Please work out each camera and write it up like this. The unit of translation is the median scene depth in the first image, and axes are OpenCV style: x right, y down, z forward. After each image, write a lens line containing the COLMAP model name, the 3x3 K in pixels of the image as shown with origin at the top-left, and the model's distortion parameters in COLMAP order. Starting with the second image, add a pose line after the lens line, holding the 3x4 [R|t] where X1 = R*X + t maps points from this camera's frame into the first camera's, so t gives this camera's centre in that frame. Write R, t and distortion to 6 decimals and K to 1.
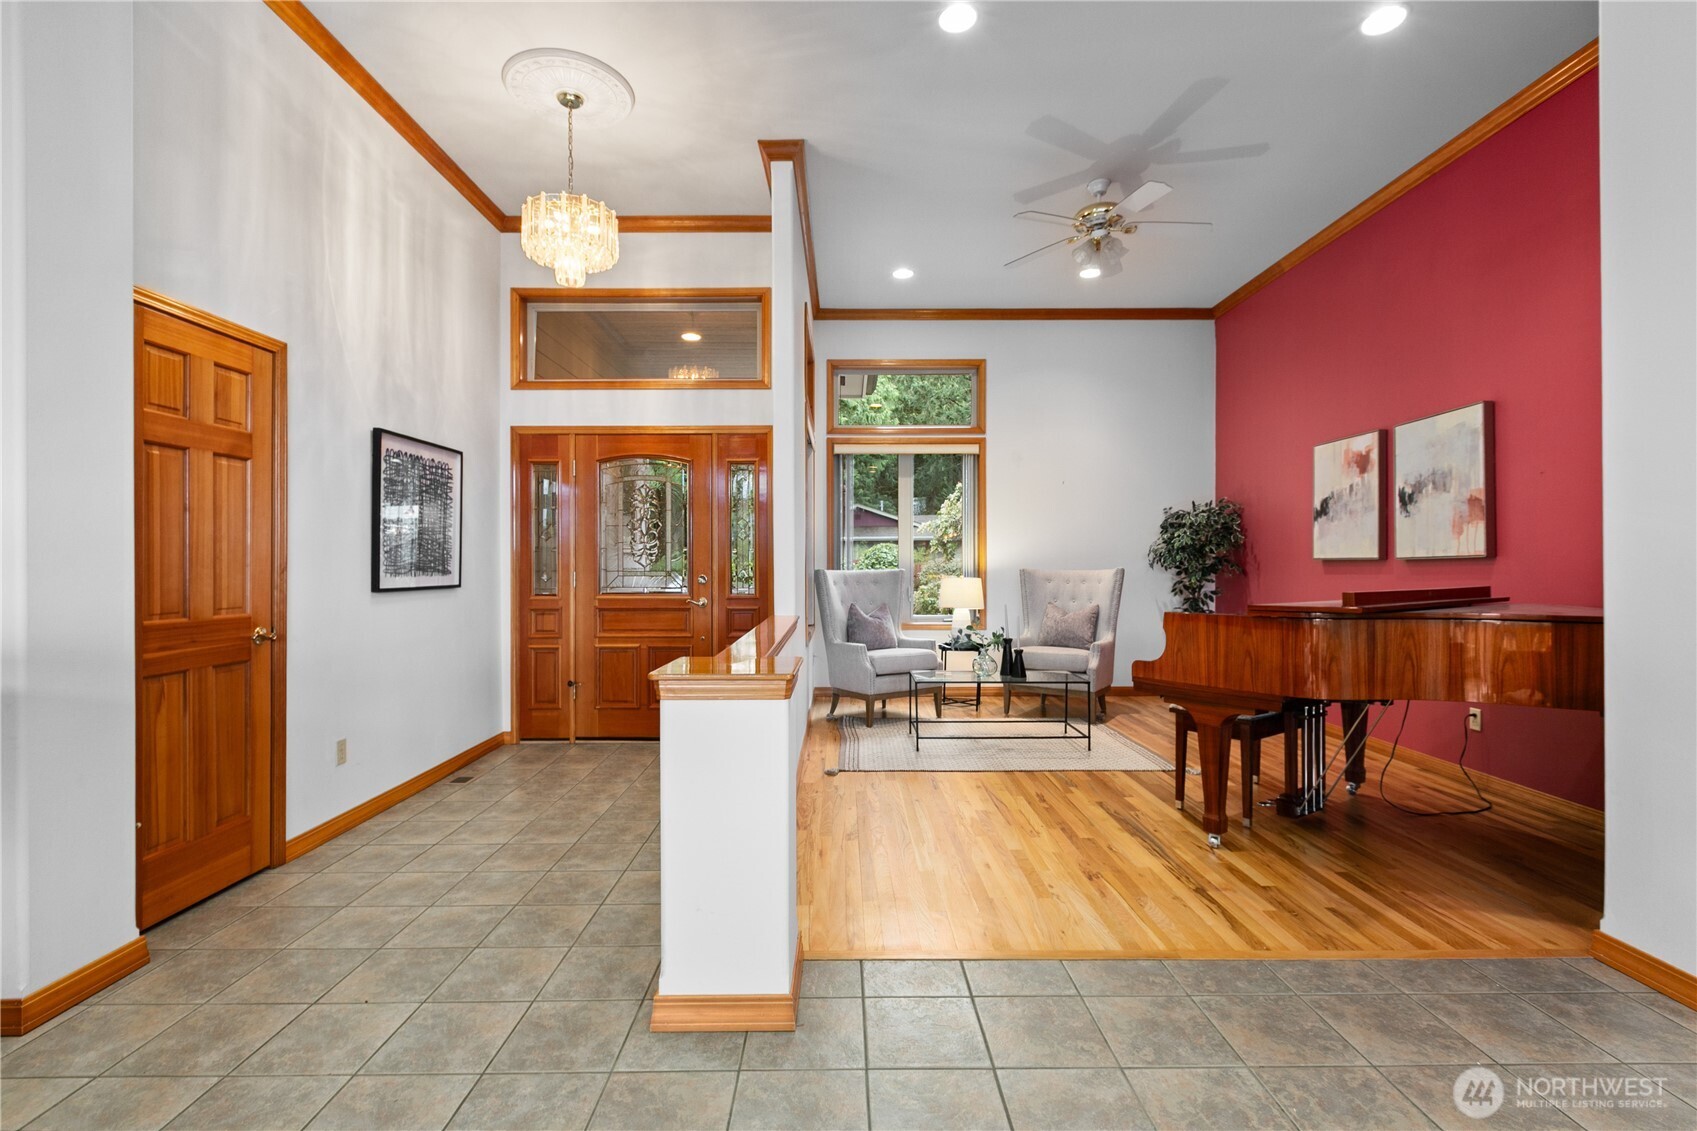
lens RADIAL K [[771.5, 0, 844.2], [0, 771.5, 564.0], [0, 0, 1]] dist [-0.009736, 0.000631]
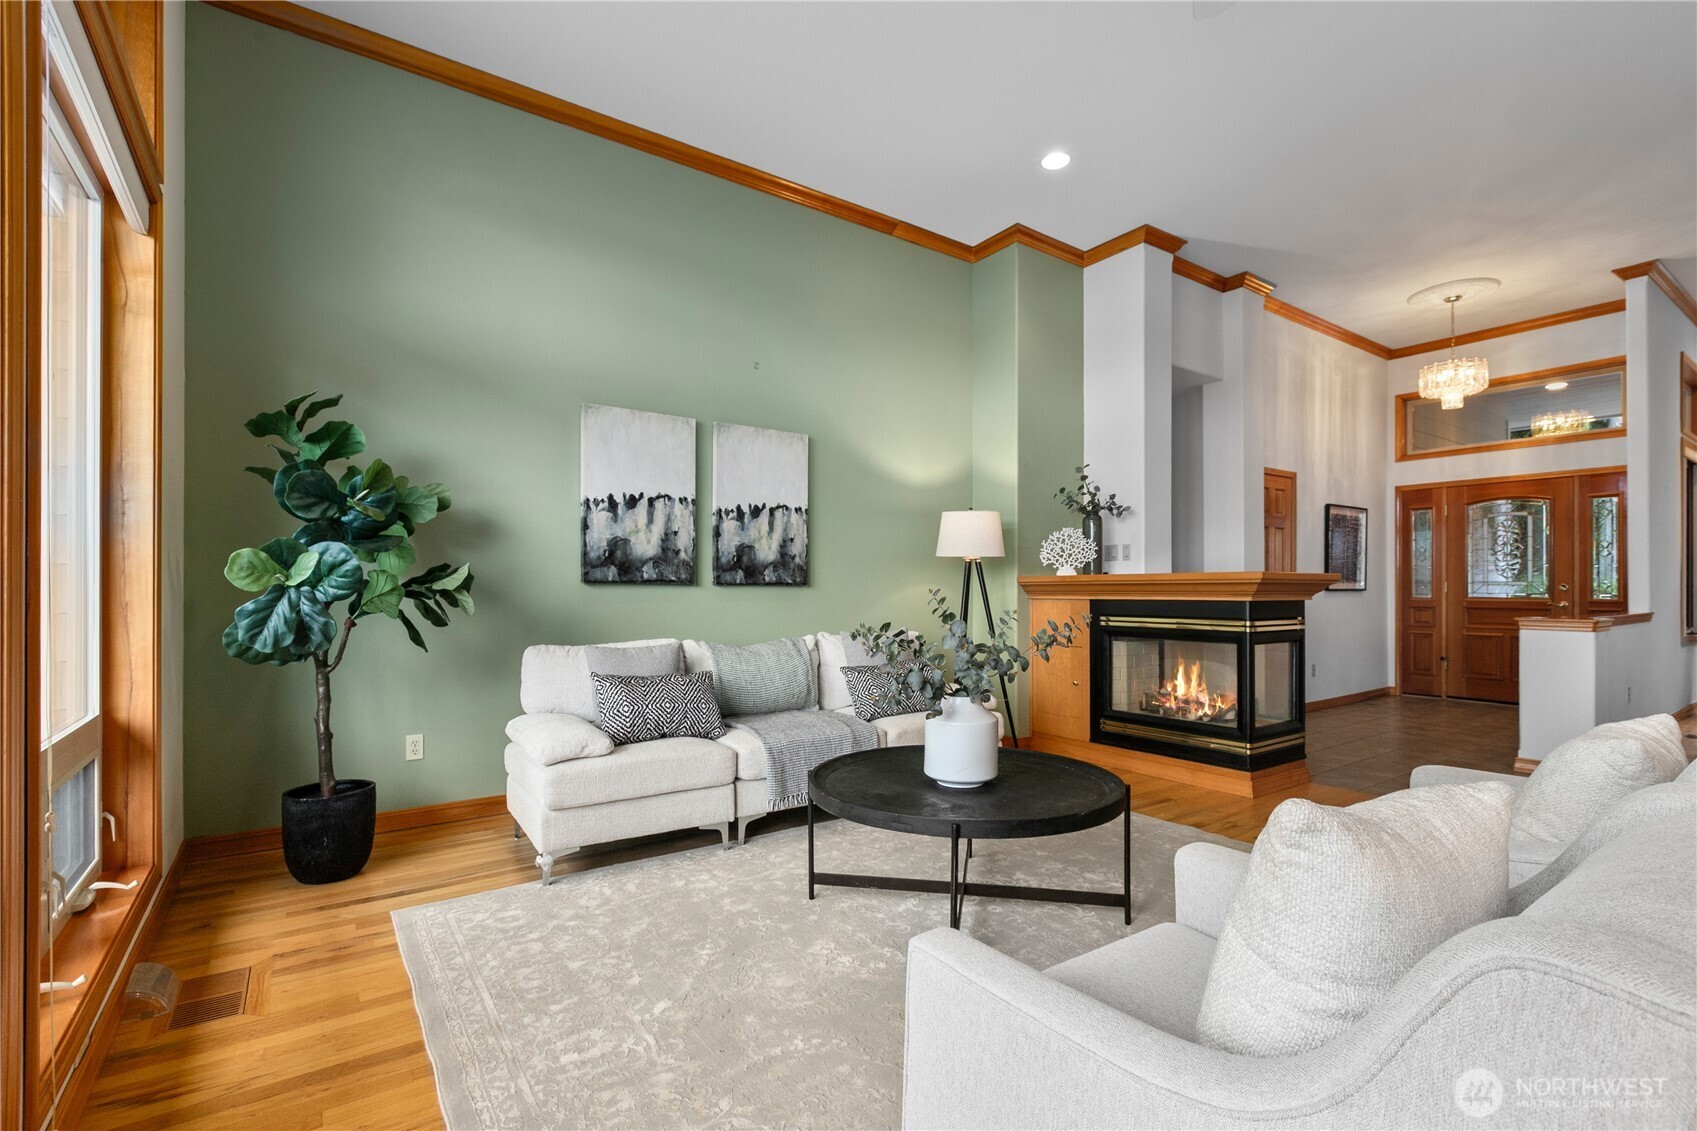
lens RADIAL K [[771.5, 0, 838.7], [0, 771.5, 580.2], [0, 0, 1]] dist [-0.009736, 0.000631]
pose [[0.569280, 0.002723, -0.822139, 0.190210], [-0.003872, 0.999992, 0.000631, 0.010234], [0.822134, 0.002825, 0.569287, -0.776973]]
